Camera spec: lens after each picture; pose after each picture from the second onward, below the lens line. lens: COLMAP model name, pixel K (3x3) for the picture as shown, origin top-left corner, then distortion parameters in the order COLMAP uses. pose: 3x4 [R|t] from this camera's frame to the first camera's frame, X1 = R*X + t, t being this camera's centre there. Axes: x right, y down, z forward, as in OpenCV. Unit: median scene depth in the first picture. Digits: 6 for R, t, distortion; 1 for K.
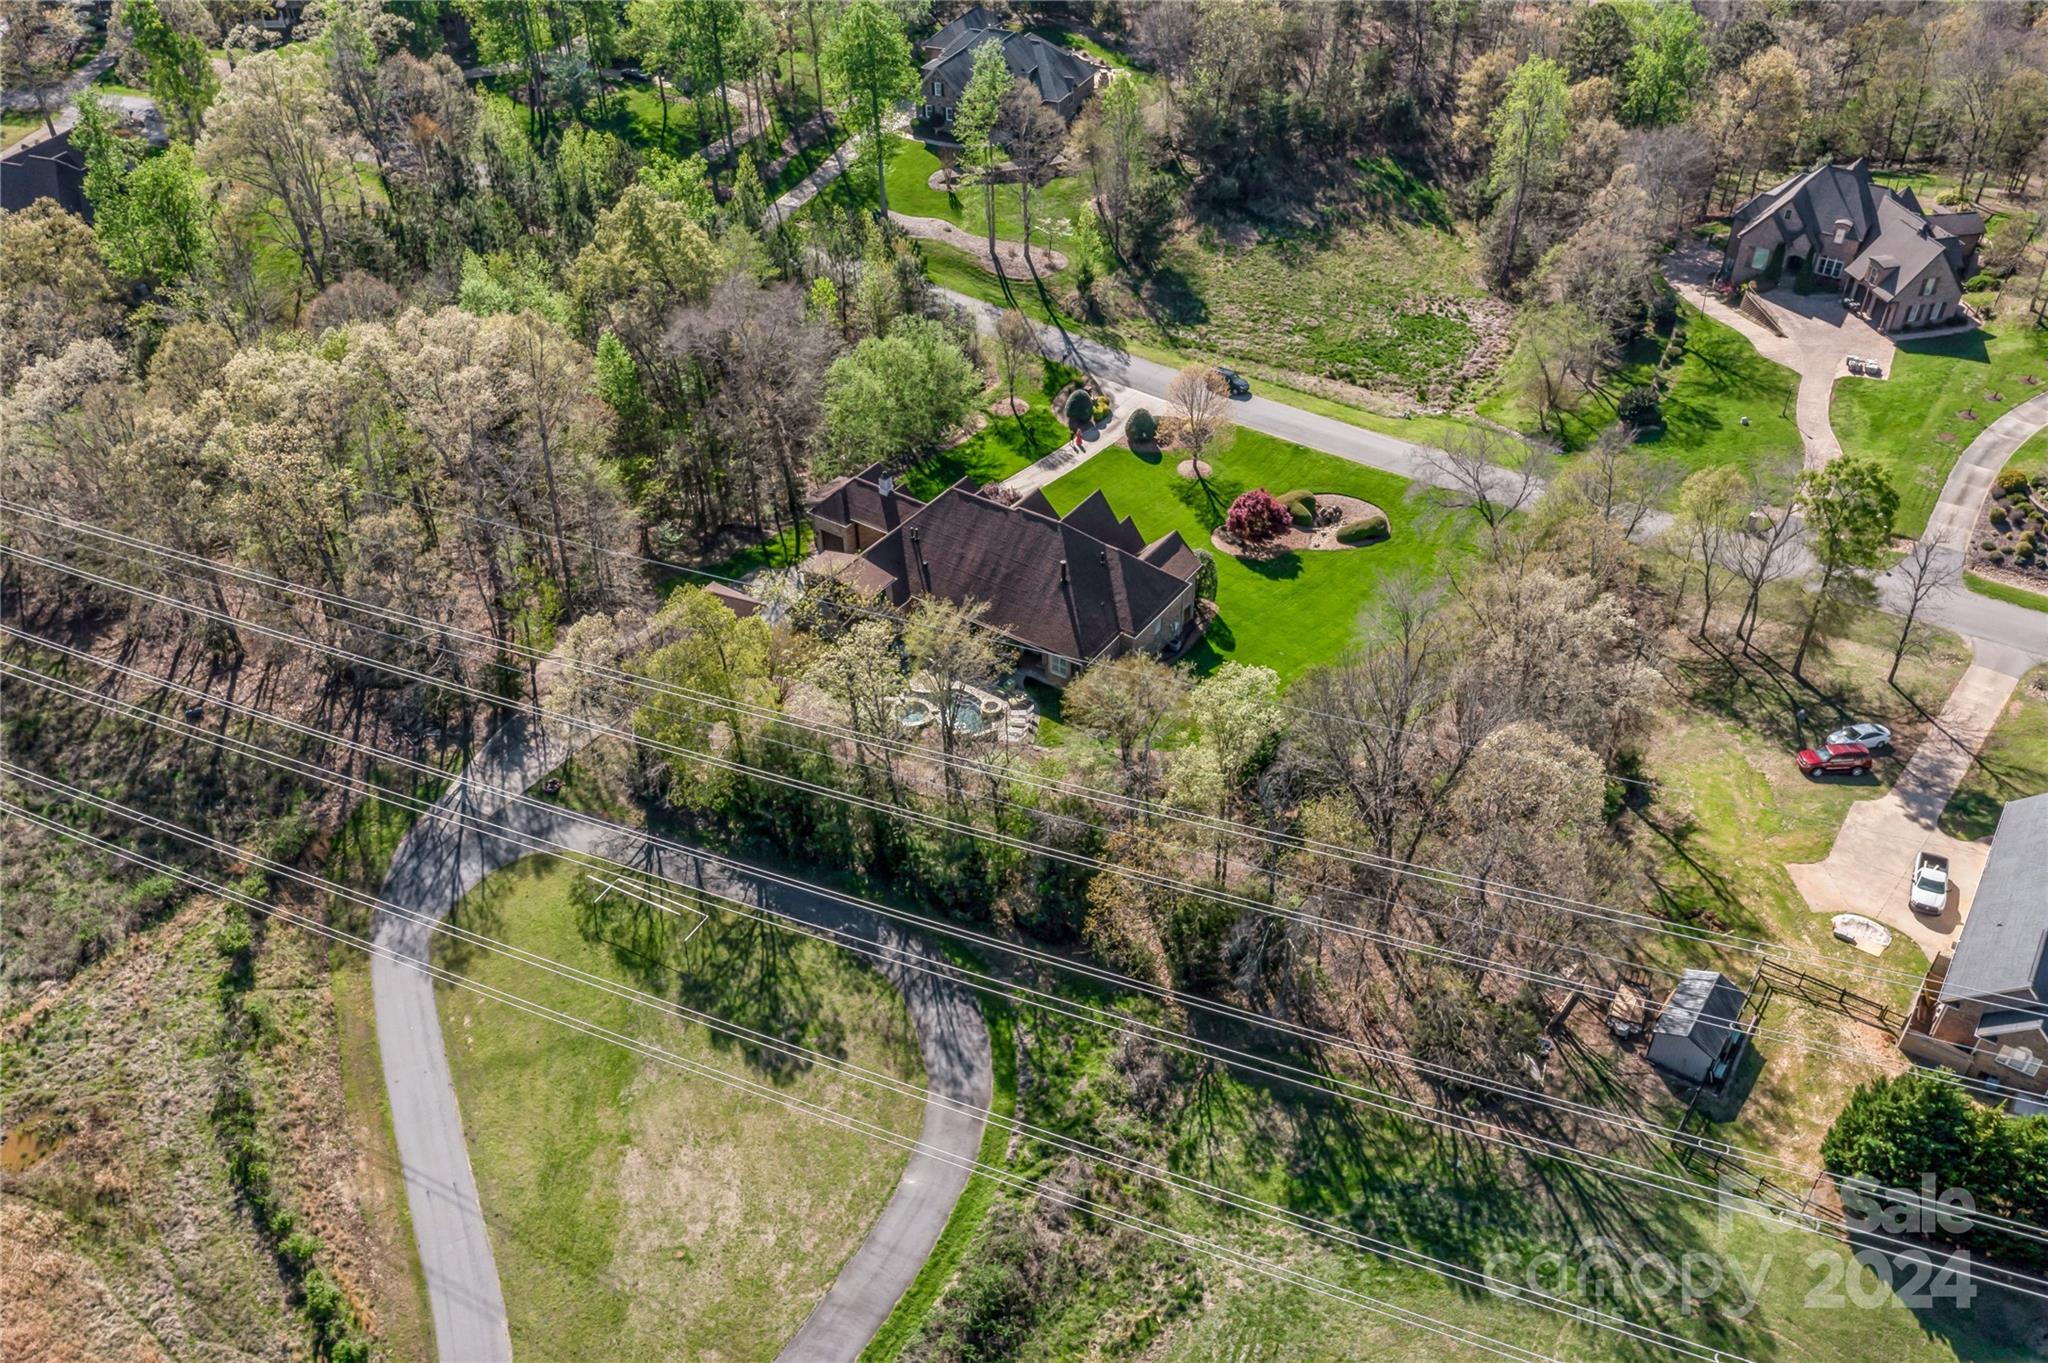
lens RADIAL K [[1652.5, 0, 1024.0], [0, 1652.5, 681.5], [0, 0, 1]] dist [-0.000659, 0.001688]
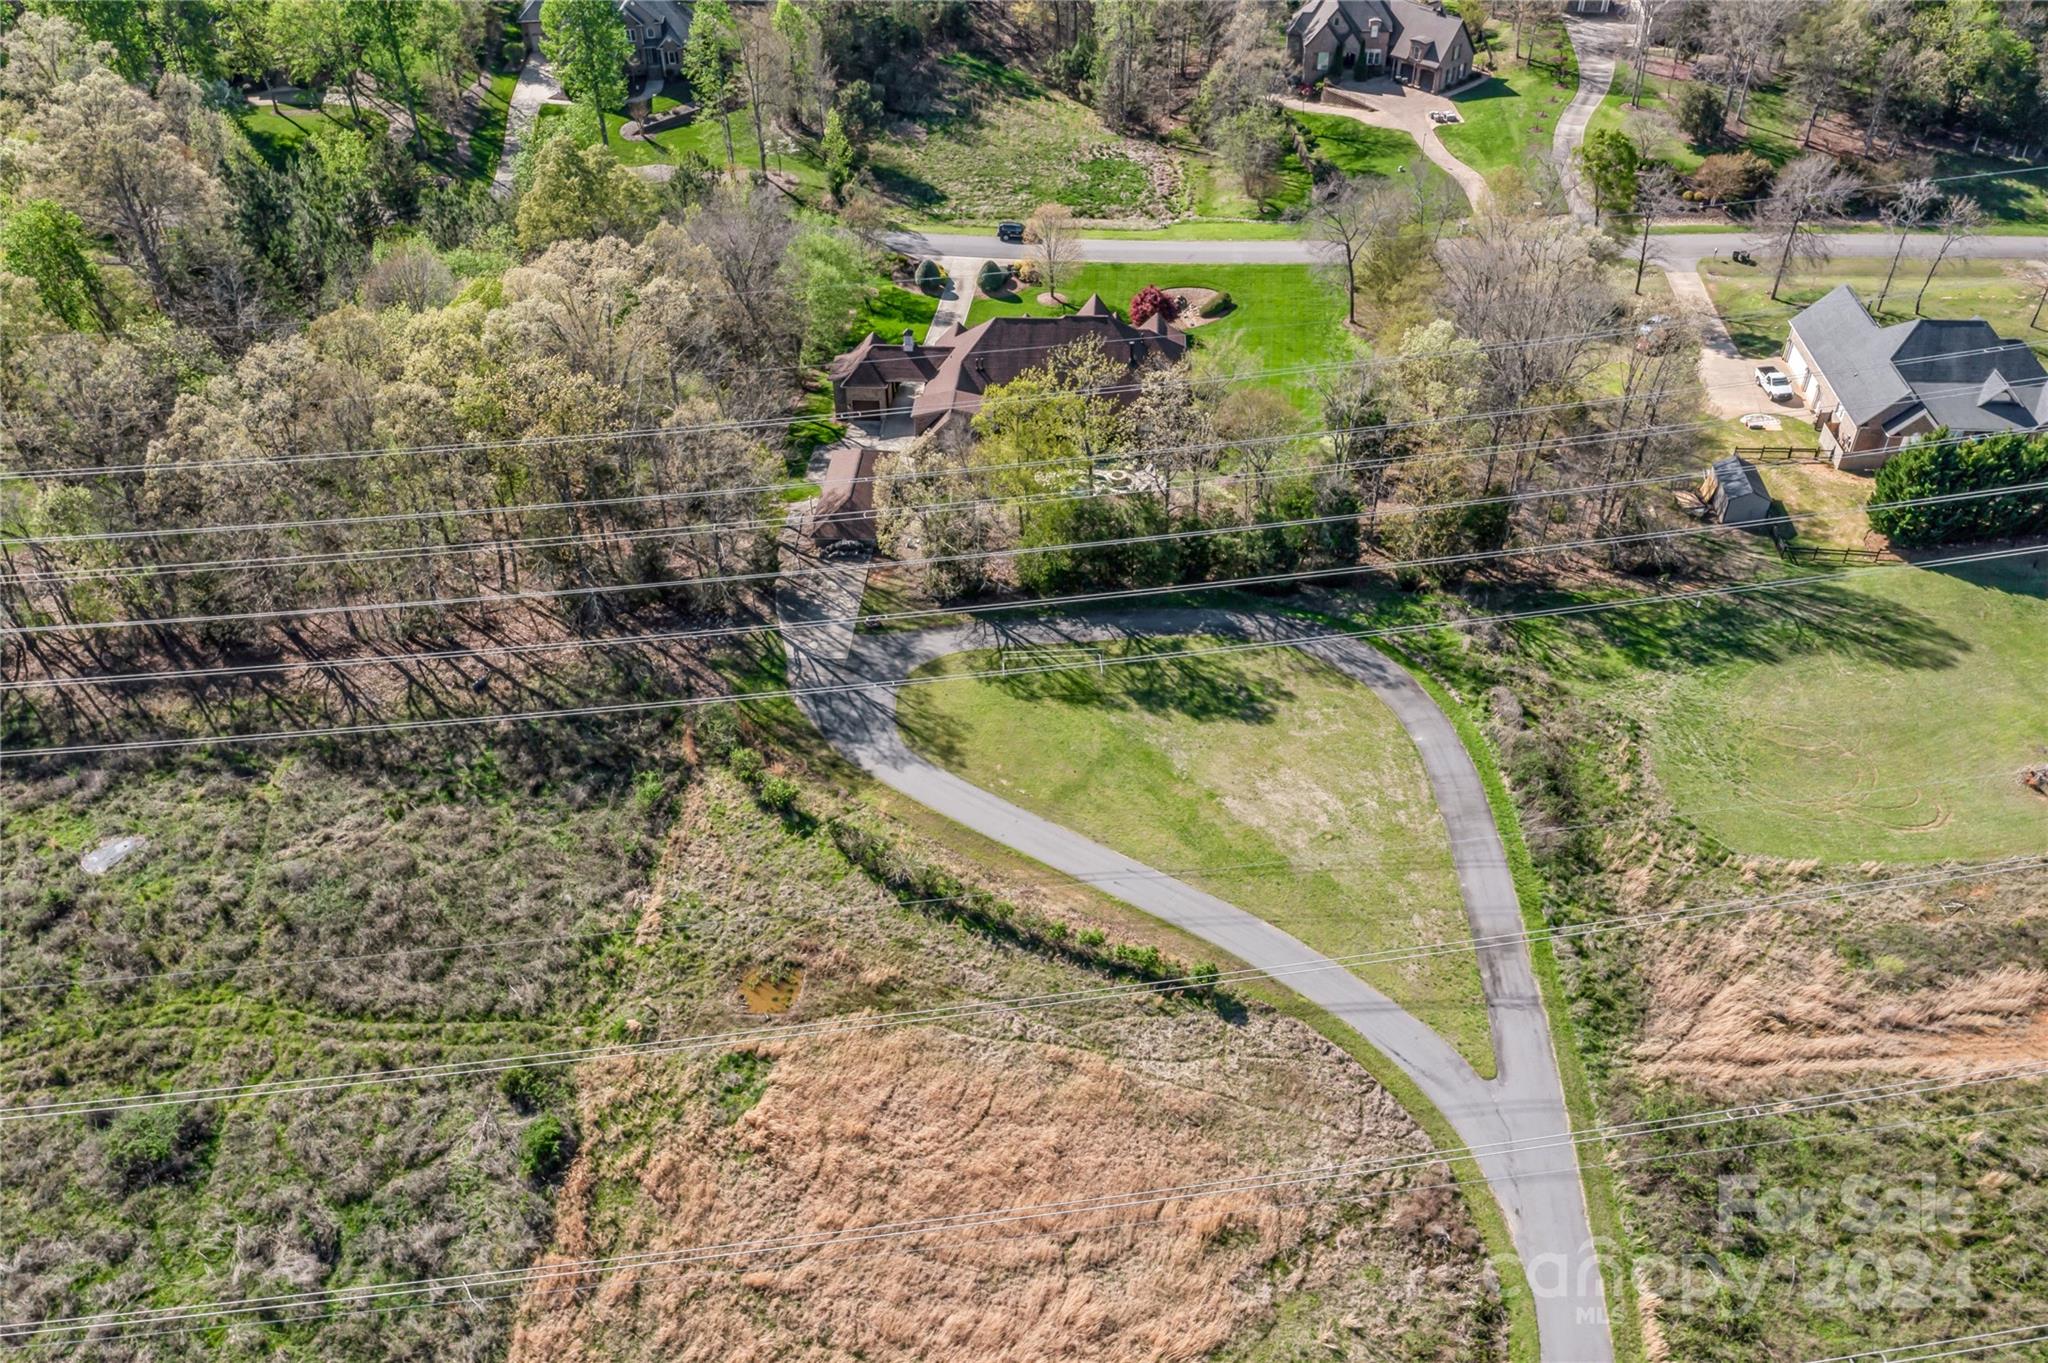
lens RADIAL K [[1652.5, 0, 1024.0], [0, 1652.5, 681.5], [0, 0, 1]] dist [-0.000659, 0.001688]
pose [[0.856688, -0.316398, 0.407404, -0.697249], [0.318830, 0.945650, 0.063976, 0.066452], [-0.405503, 0.075085, 0.911005, -0.042904]]
